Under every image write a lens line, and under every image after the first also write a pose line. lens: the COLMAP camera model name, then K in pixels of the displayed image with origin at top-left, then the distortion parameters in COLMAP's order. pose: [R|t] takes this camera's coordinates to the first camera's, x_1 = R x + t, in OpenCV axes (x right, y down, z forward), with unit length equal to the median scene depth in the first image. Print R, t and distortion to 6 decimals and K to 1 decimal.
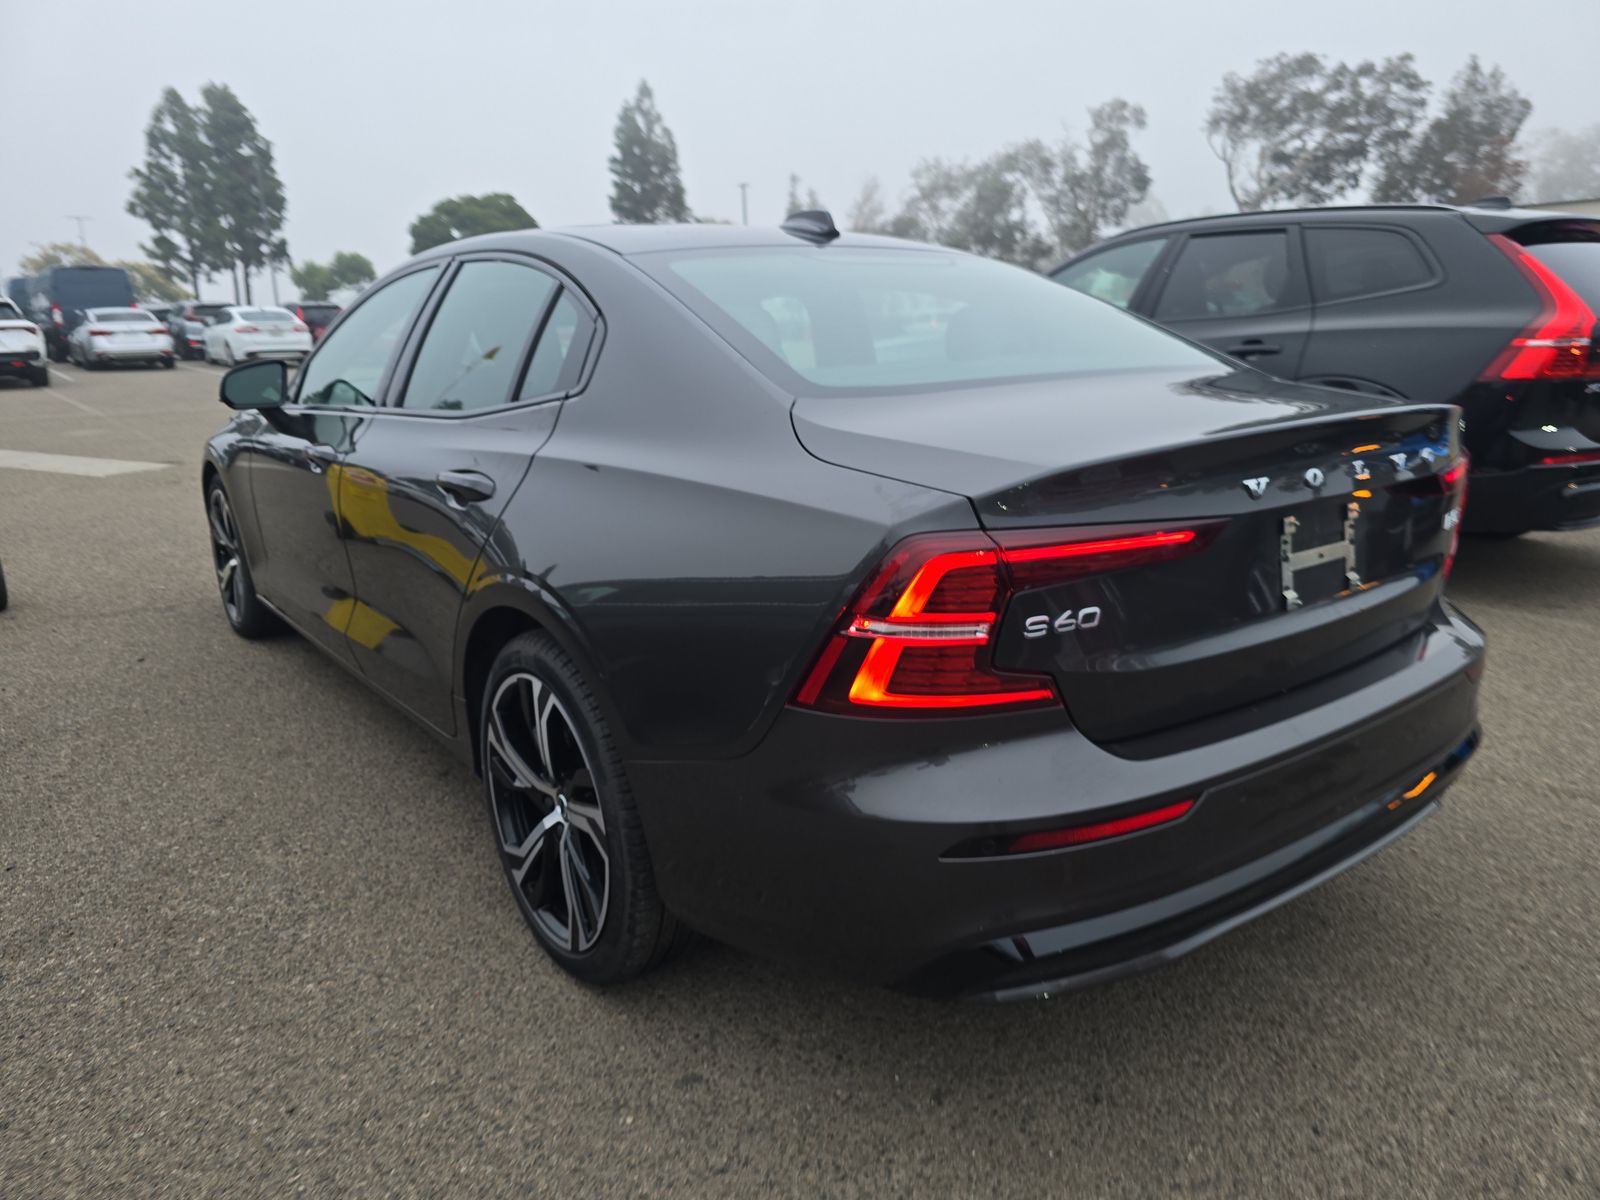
lens RADIAL K [[1081.1, 0, 800.0], [0, 1081.1, 600.0], [0, 0, 1]] dist [0.029589, -0.029638]
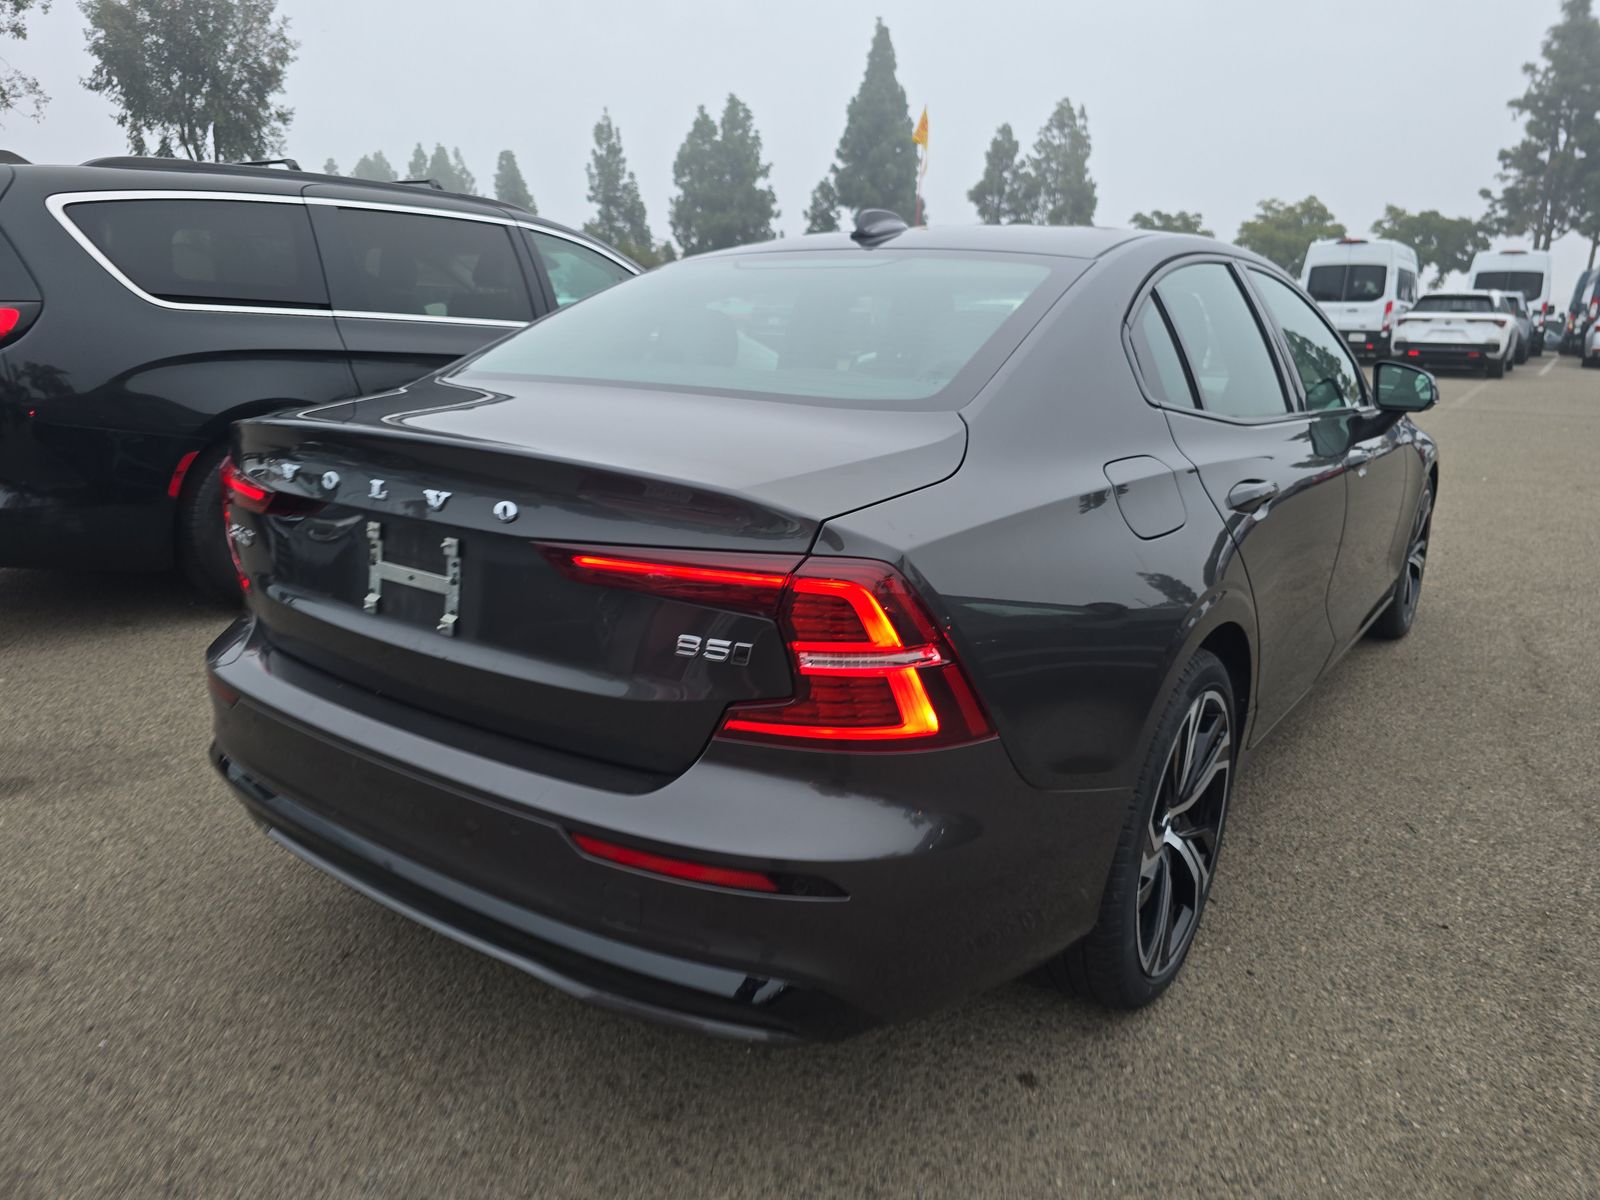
lens RADIAL K [[1081.1, 0, 800.0], [0, 1081.1, 600.0], [0, 0, 1]] dist [0.029589, -0.029638]
pose [[0.270597, 0.257514, -0.927612, 1.034361], [-0.247407, 0.949798, 0.191502, -0.204531], [0.930359, 0.177677, 0.320724, 0.720548]]
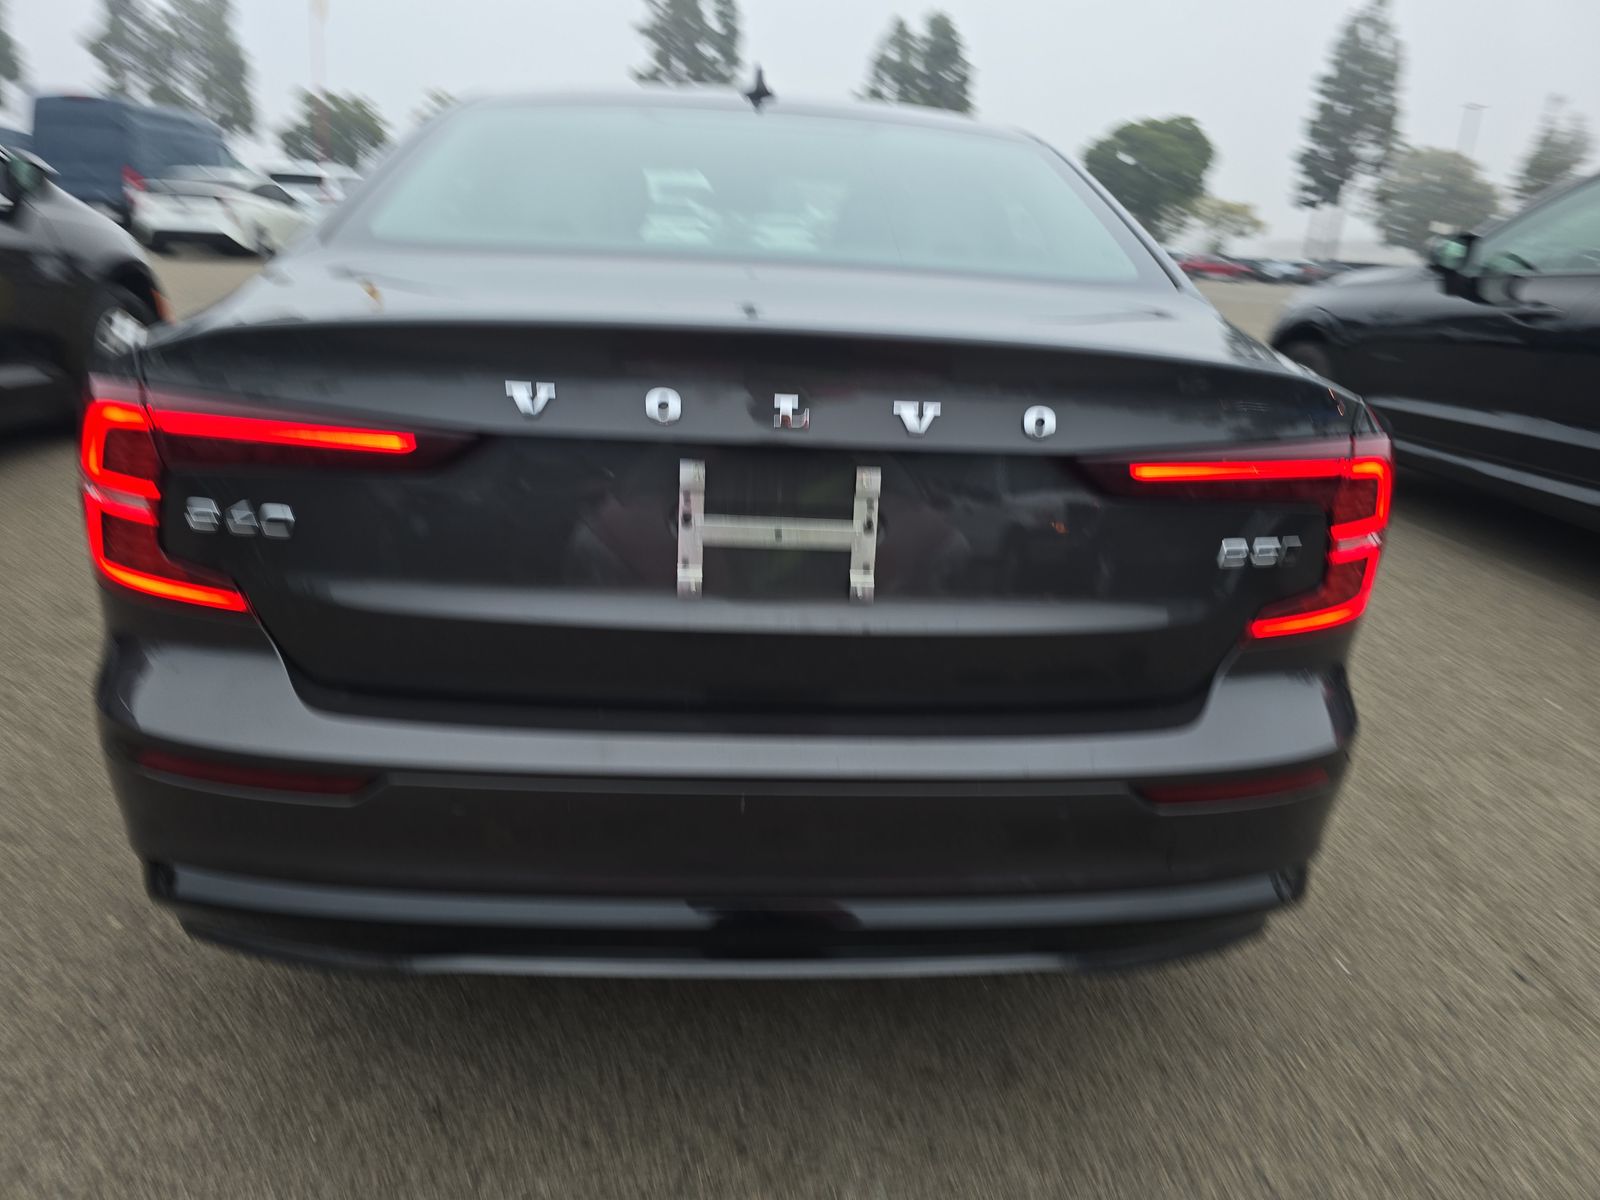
lens RADIAL K [[1081.1, 0, 800.0], [0, 1081.1, 600.0], [0, 0, 1]] dist [0.029589, -0.029638]
pose [[0.834406, 0.227445, -0.502031, 0.599985], [-0.197687, 0.973777, 0.112601, -0.056682], [0.514477, 0.005290, 0.857488, 0.298185]]
